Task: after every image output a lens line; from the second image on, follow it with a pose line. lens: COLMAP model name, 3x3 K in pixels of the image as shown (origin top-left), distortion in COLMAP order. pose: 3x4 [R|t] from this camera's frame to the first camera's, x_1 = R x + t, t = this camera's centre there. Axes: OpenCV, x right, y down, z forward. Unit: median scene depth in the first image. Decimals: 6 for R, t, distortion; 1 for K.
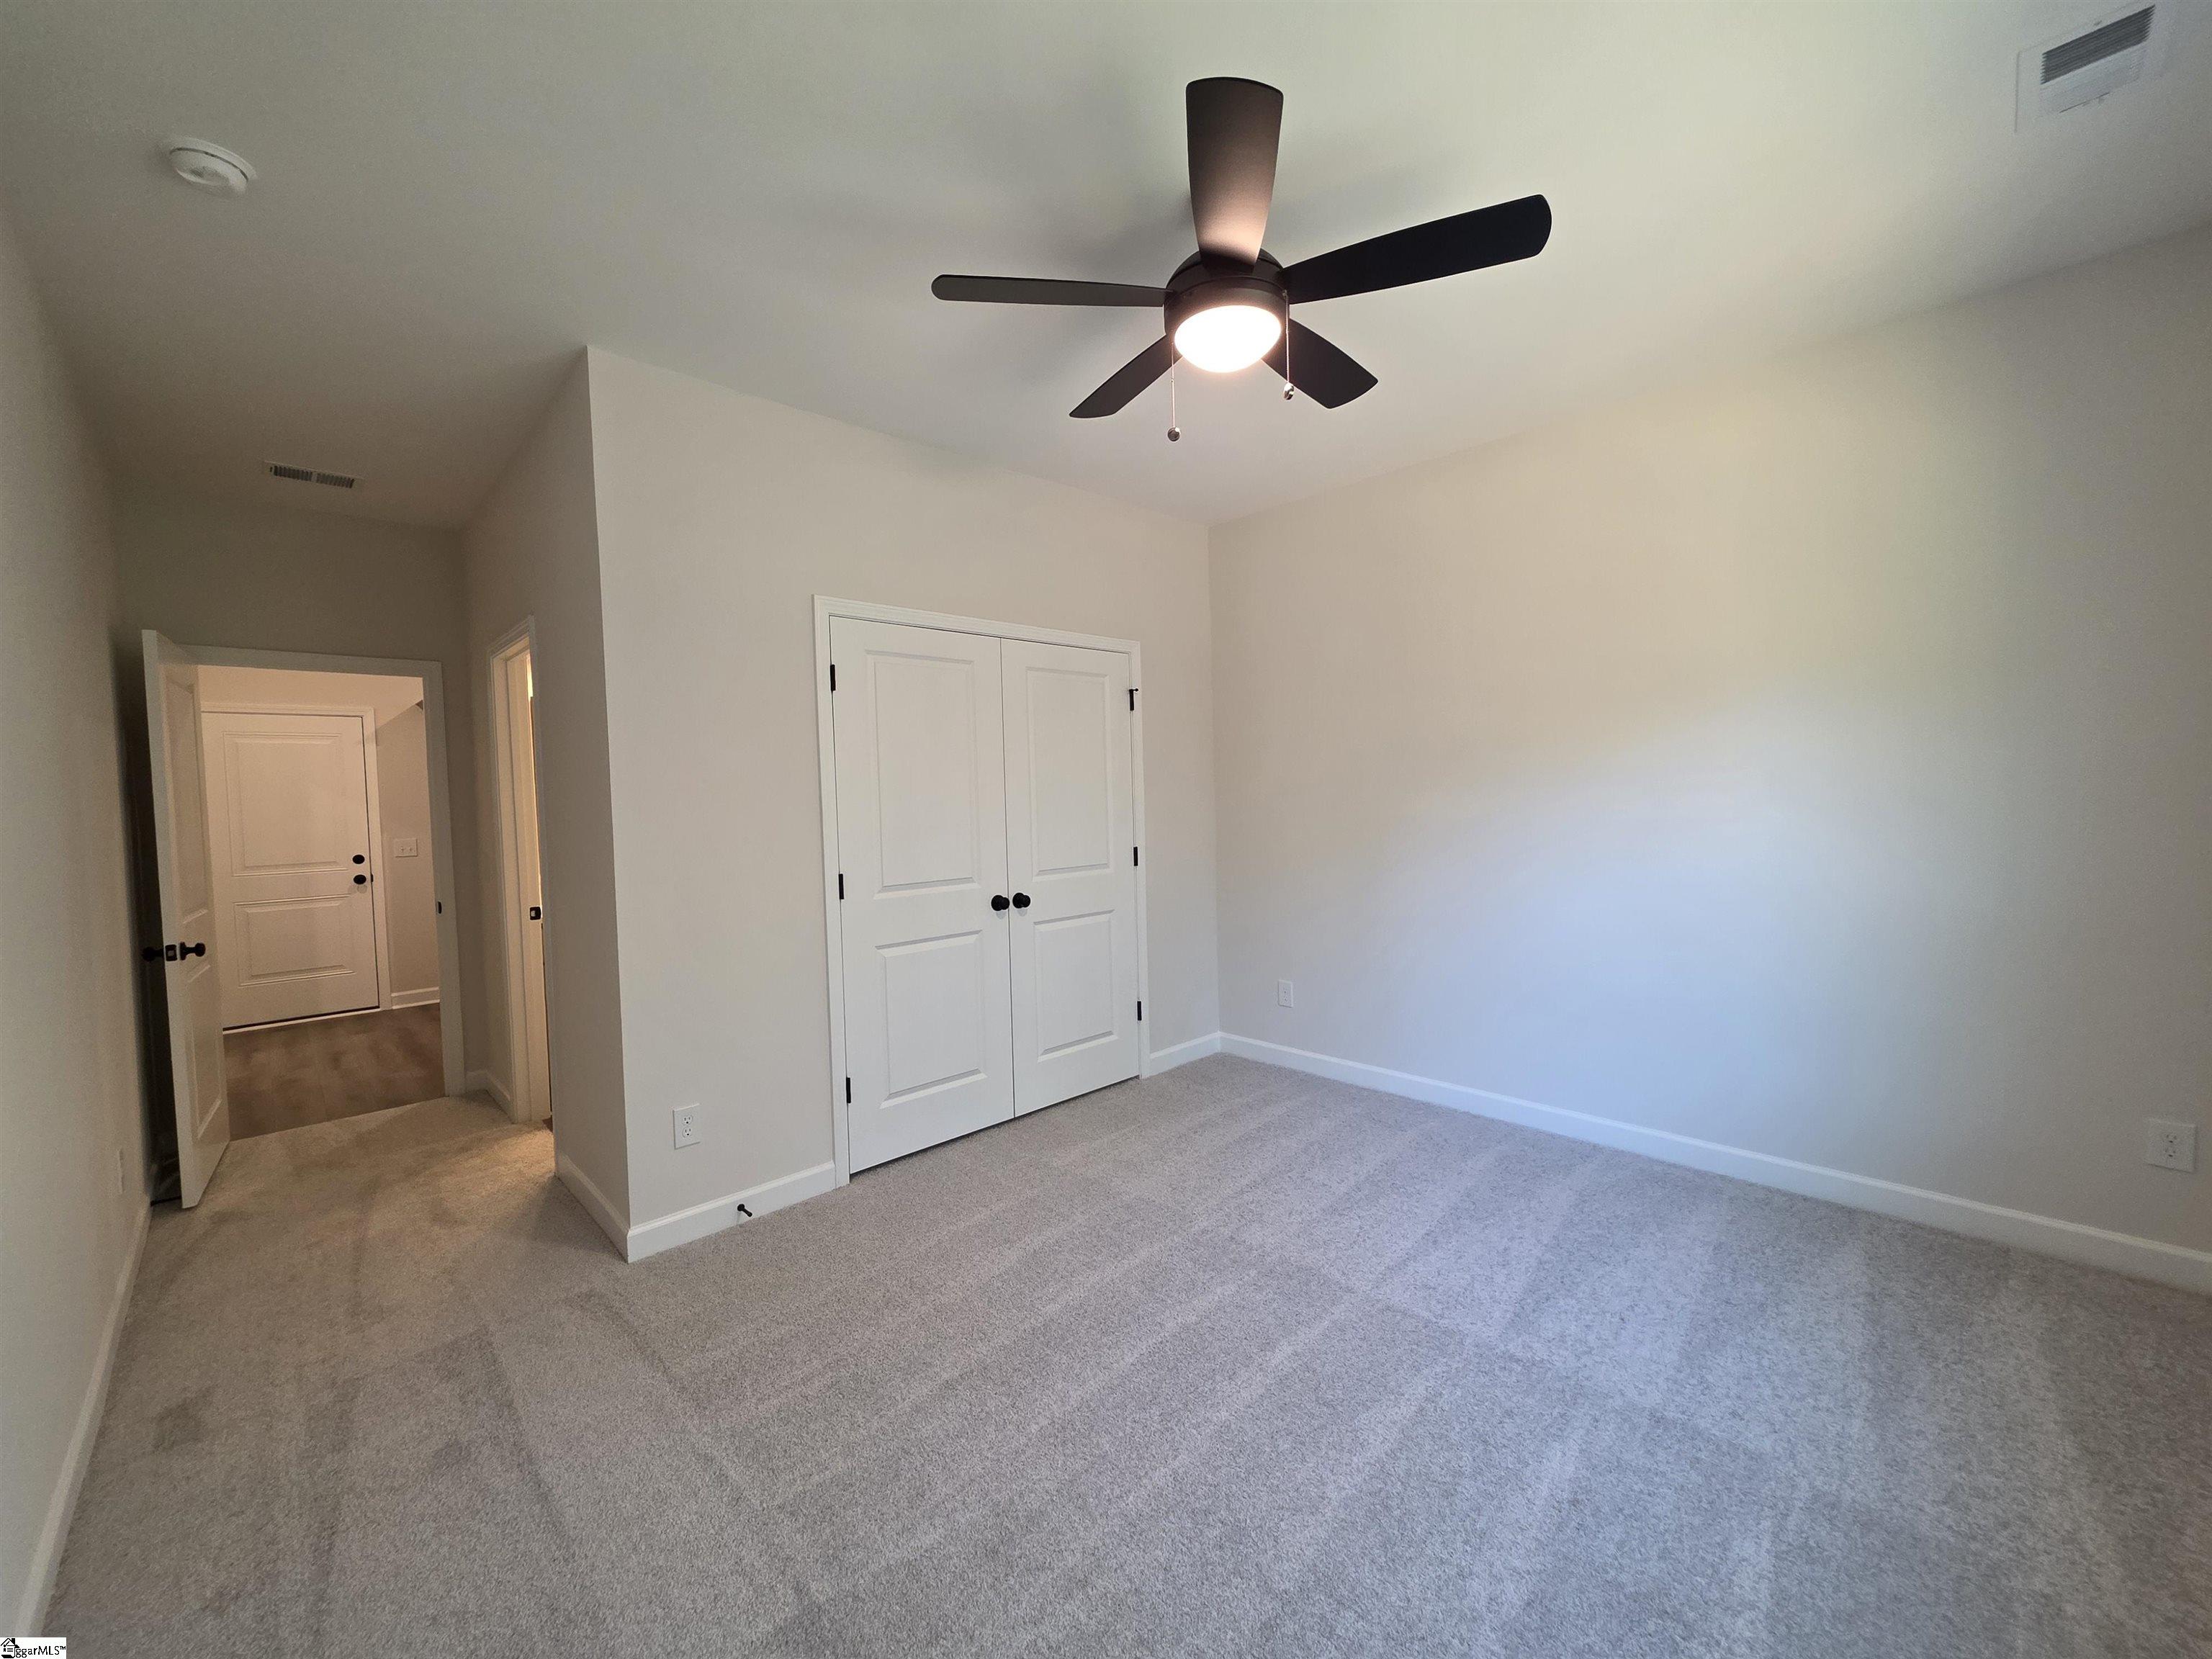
lens RADIAL K [[883.5, 0, 1103.1], [0, 883.5, 822.1], [0, 0, 1]] dist [-0.001295, -0.000118]
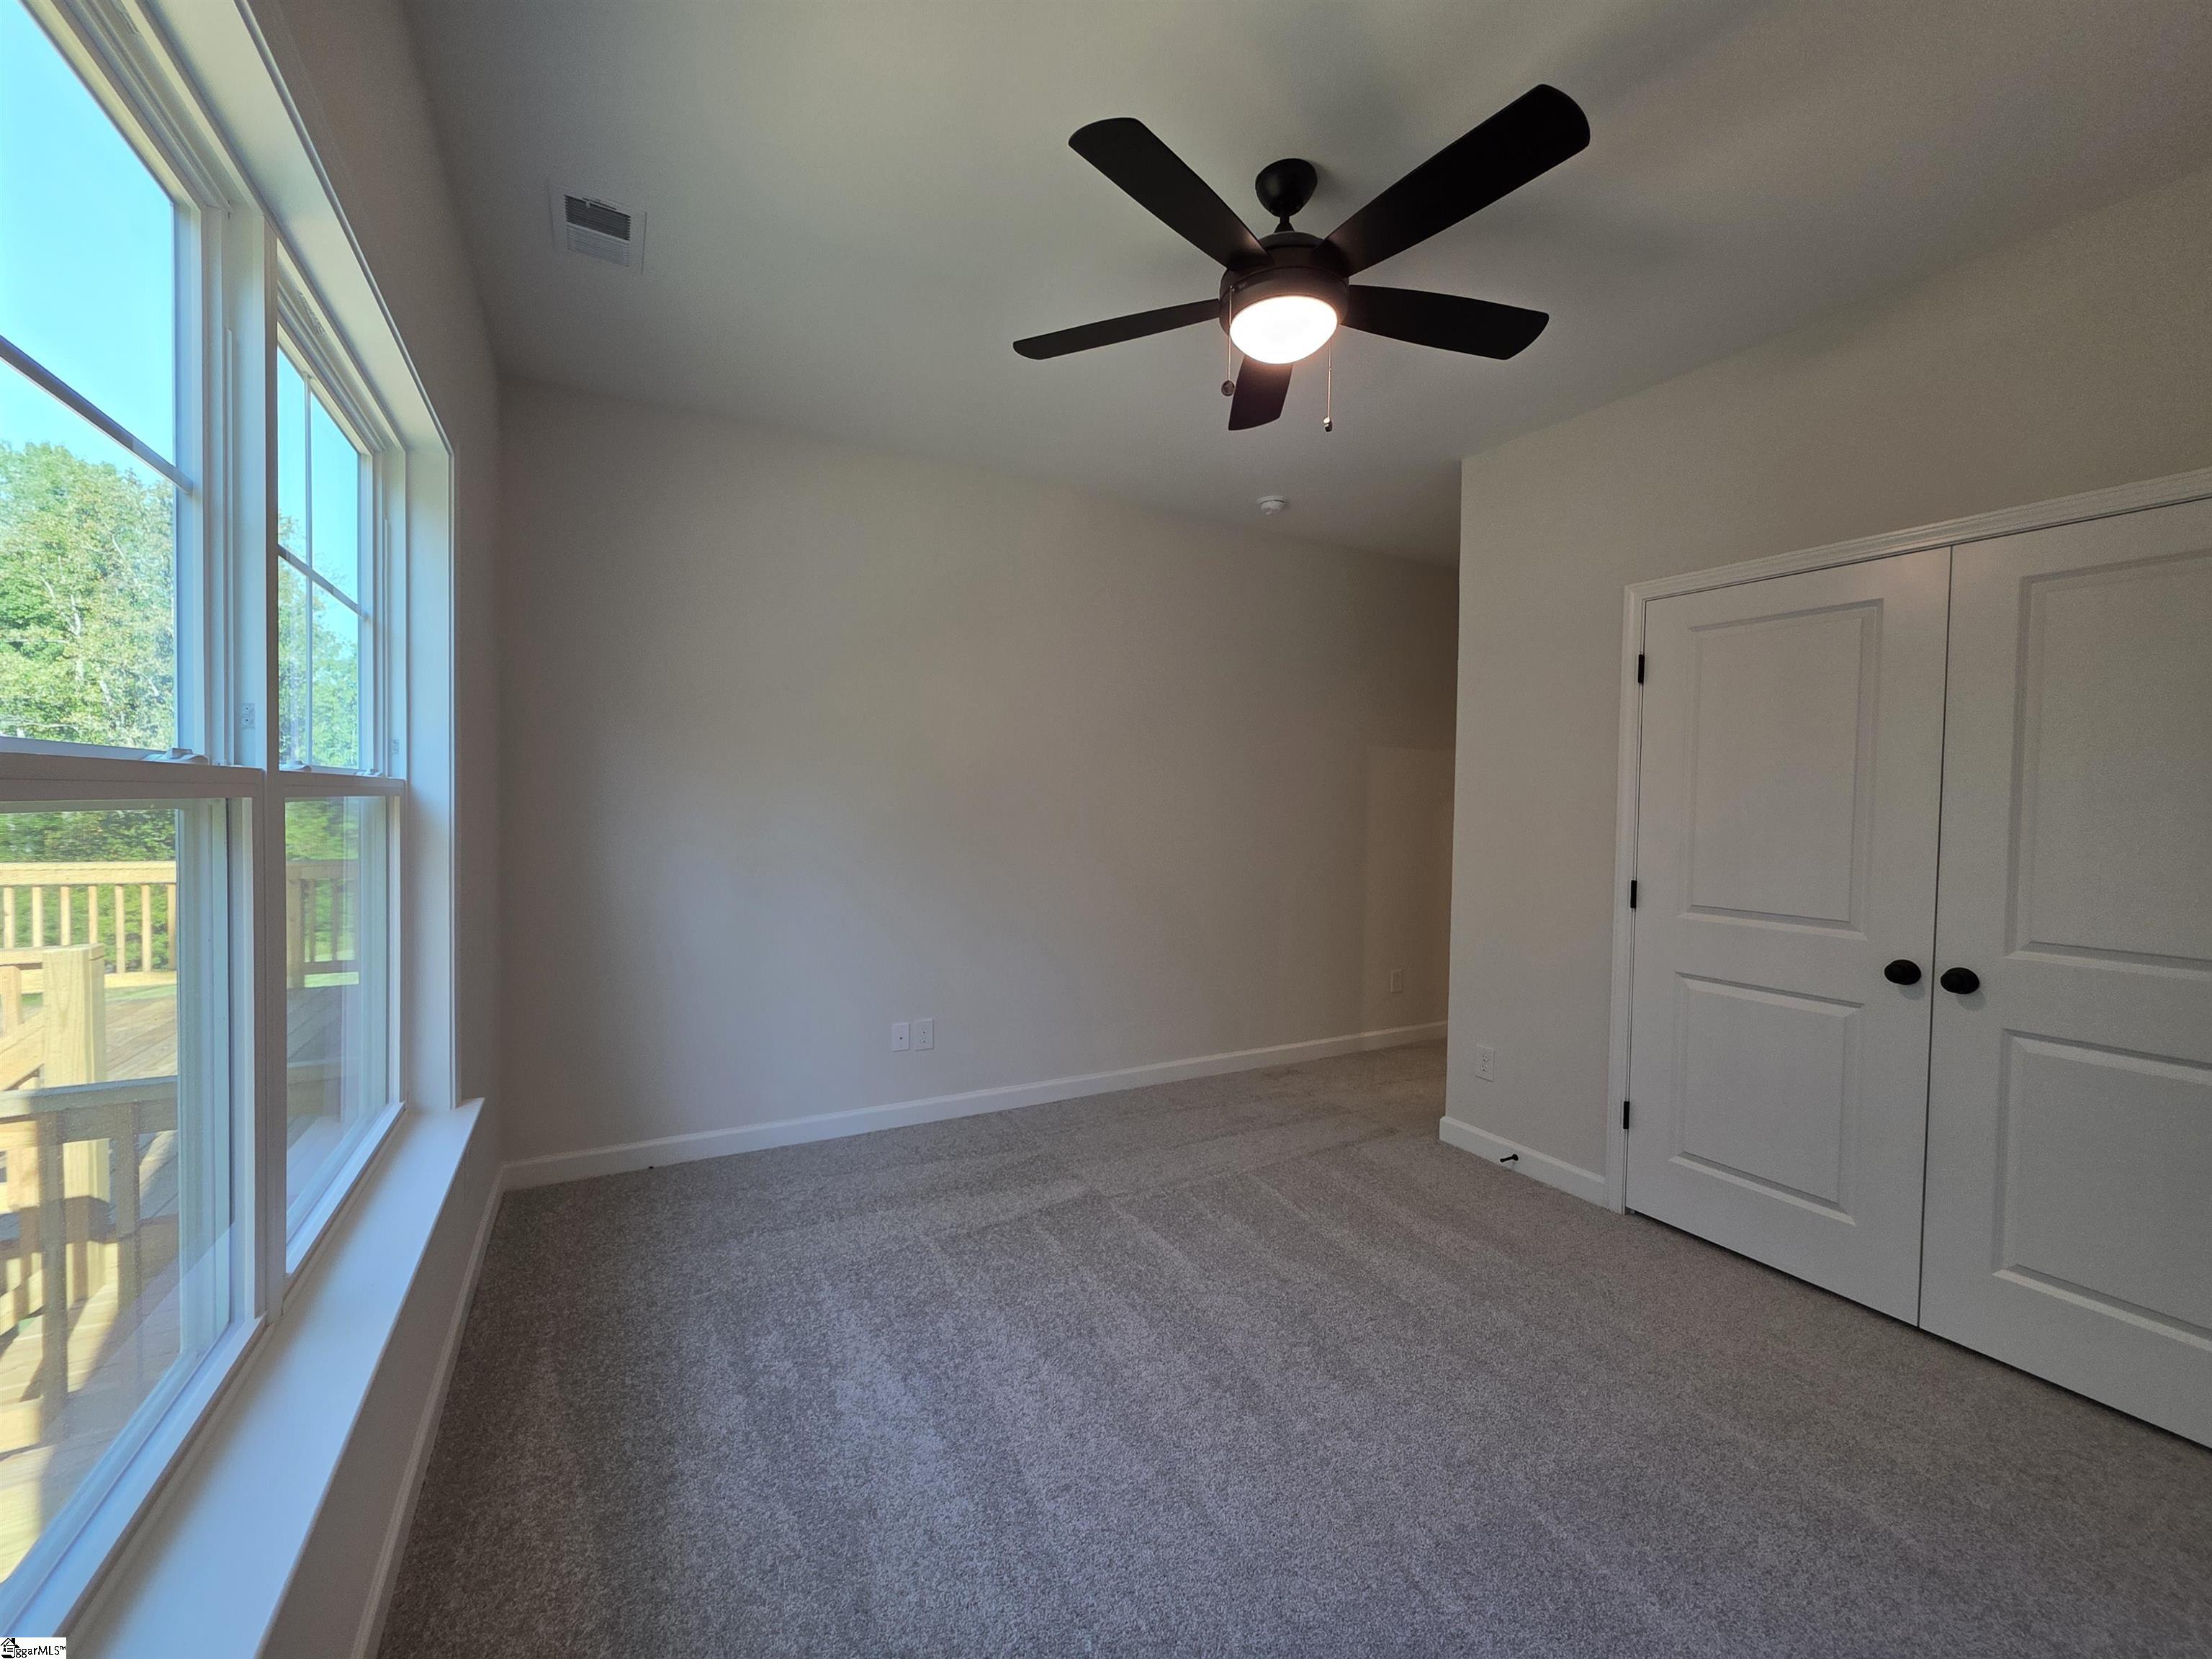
lens RADIAL K [[883.5, 0, 1103.1], [0, 883.5, 822.1], [0, 0, 1]] dist [-0.001295, -0.000118]
pose [[-0.262807, 0.042595, -0.963908, 0.745165], [-0.046010, 0.997335, 0.056616, -0.029719], [0.963751, 0.059228, -0.260147, 0.704848]]
